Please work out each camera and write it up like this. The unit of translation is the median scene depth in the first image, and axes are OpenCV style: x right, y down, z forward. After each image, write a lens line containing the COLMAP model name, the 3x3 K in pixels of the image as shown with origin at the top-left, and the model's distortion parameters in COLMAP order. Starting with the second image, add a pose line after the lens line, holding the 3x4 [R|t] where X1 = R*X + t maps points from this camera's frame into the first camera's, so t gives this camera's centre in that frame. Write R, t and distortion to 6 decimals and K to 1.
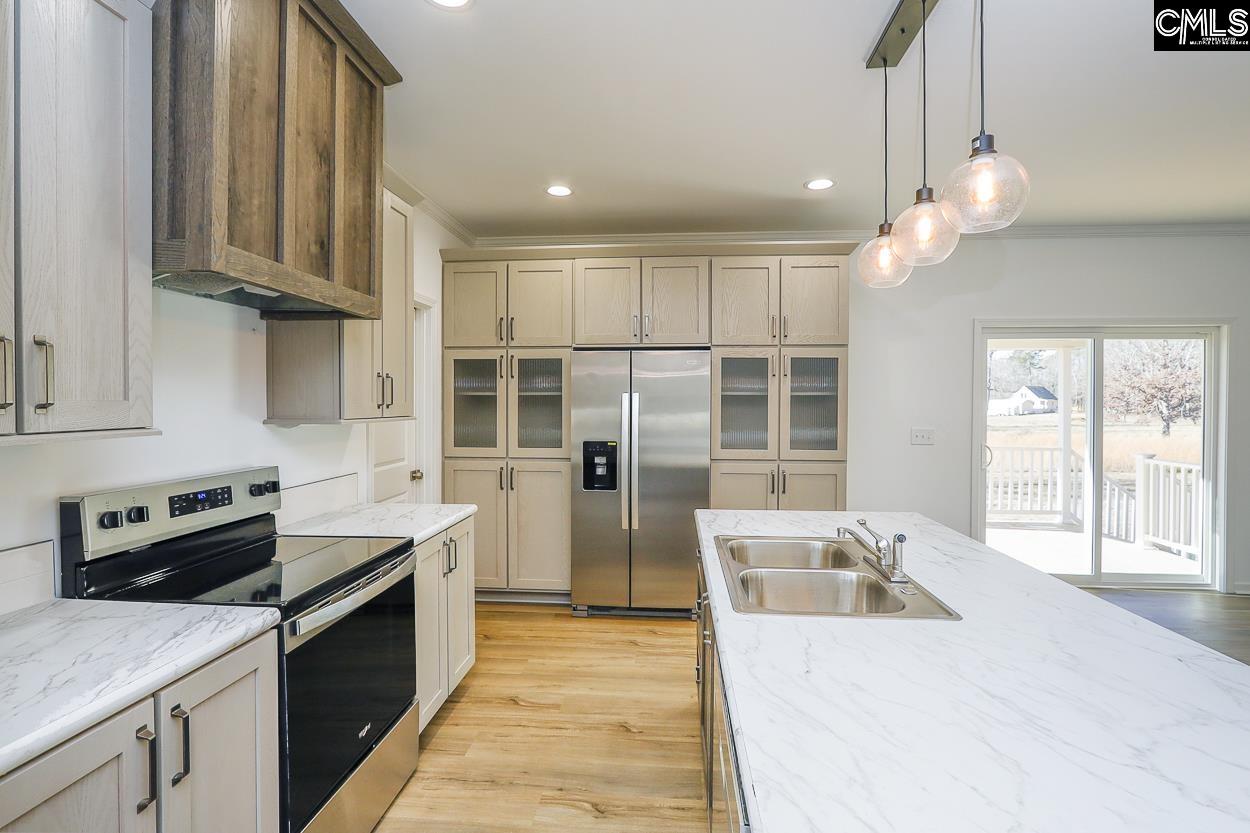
lens RADIAL K [[576.4, 0, 630.2], [0, 576.4, 410.1], [0, 0, 1]] dist [-0.026390, 0.006634]
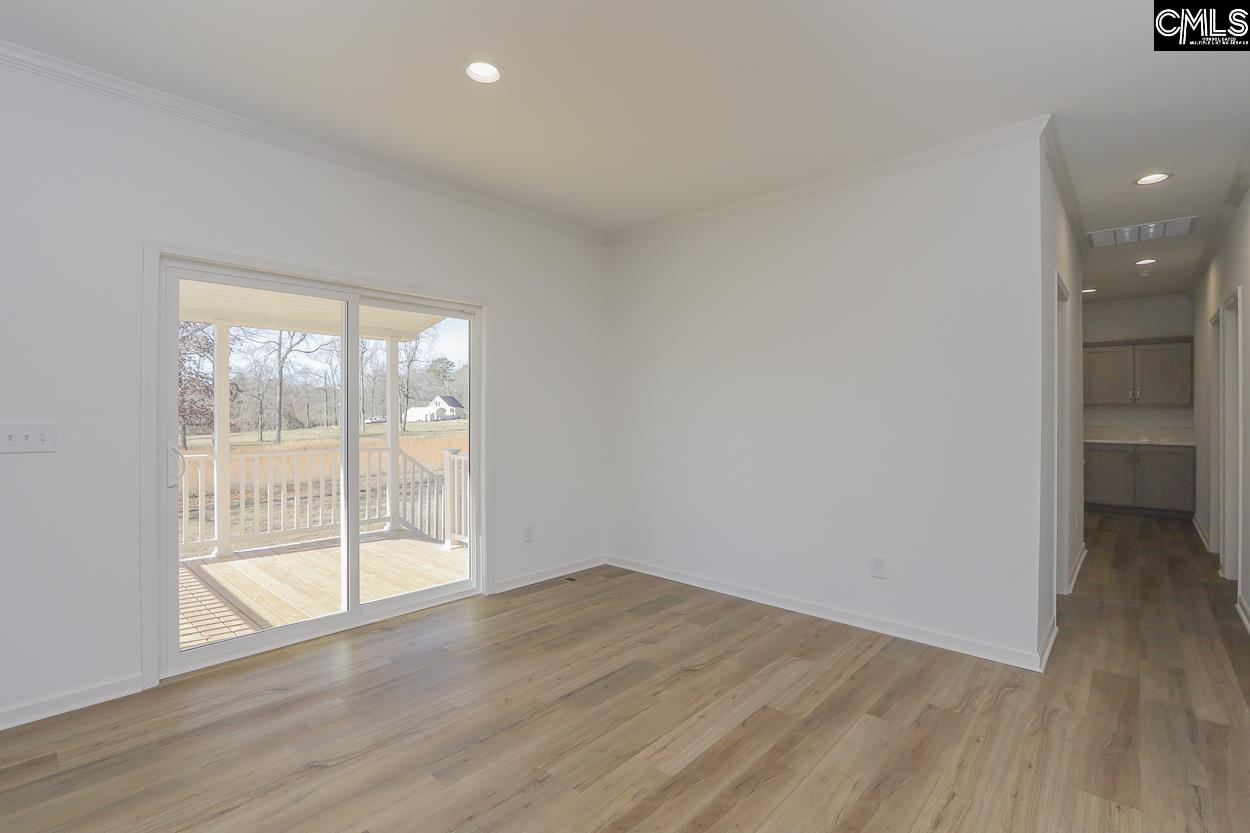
lens RADIAL K [[576.4, 0, 630.2], [0, 576.4, 410.1], [0, 0, 1]] dist [-0.026390, 0.006634]
pose [[0.603185, 0.001733, 0.797599, 0.499190], [0.008917, 0.999920, -0.008917, 0.034866], [-0.797551, 0.012491, 0.603122, 0.269930]]
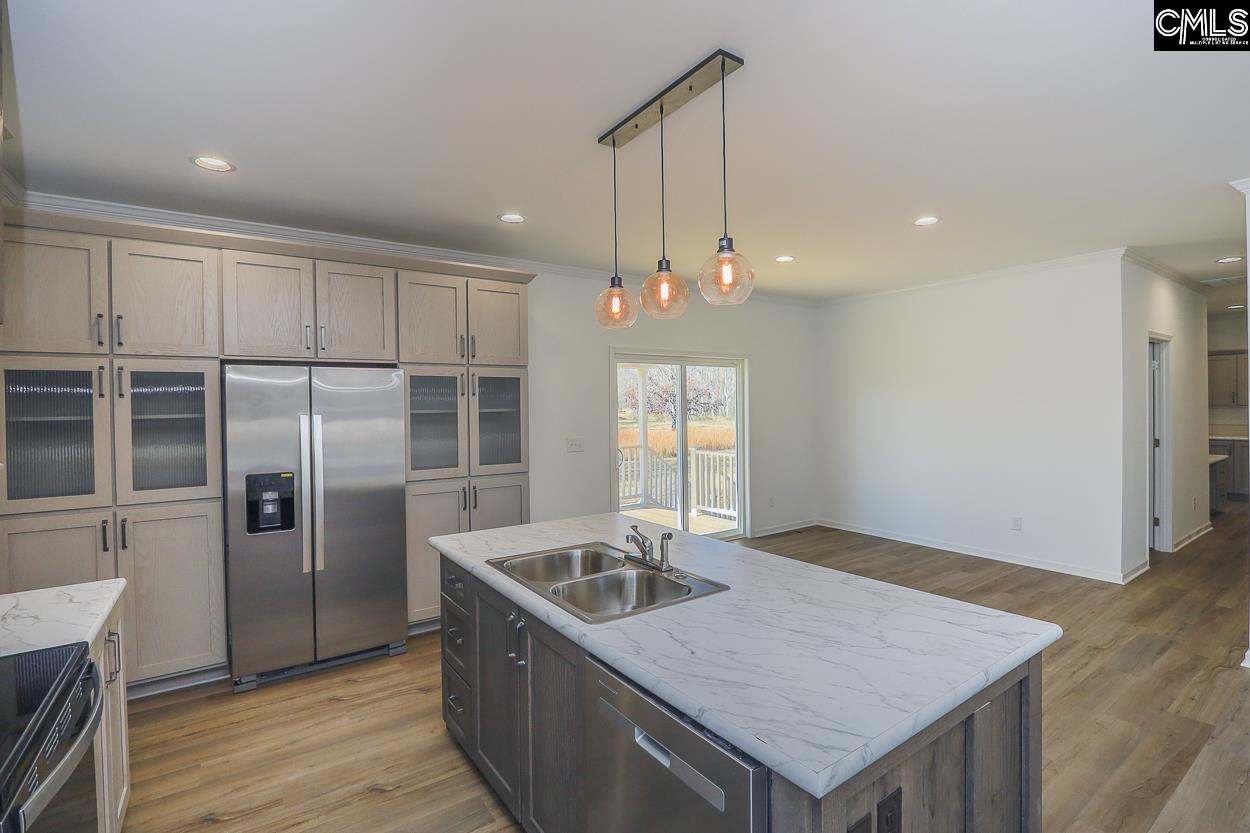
lens RADIAL K [[576.4, 0, 630.2], [0, 576.4, 410.1], [0, 0, 1]] dist [-0.026390, 0.006634]
pose [[0.769472, -0.018029, 0.638426, -0.174874], [0.023297, 0.999729, 0.000152, -0.025275], [-0.638255, 0.014757, 0.769683, 0.027338]]
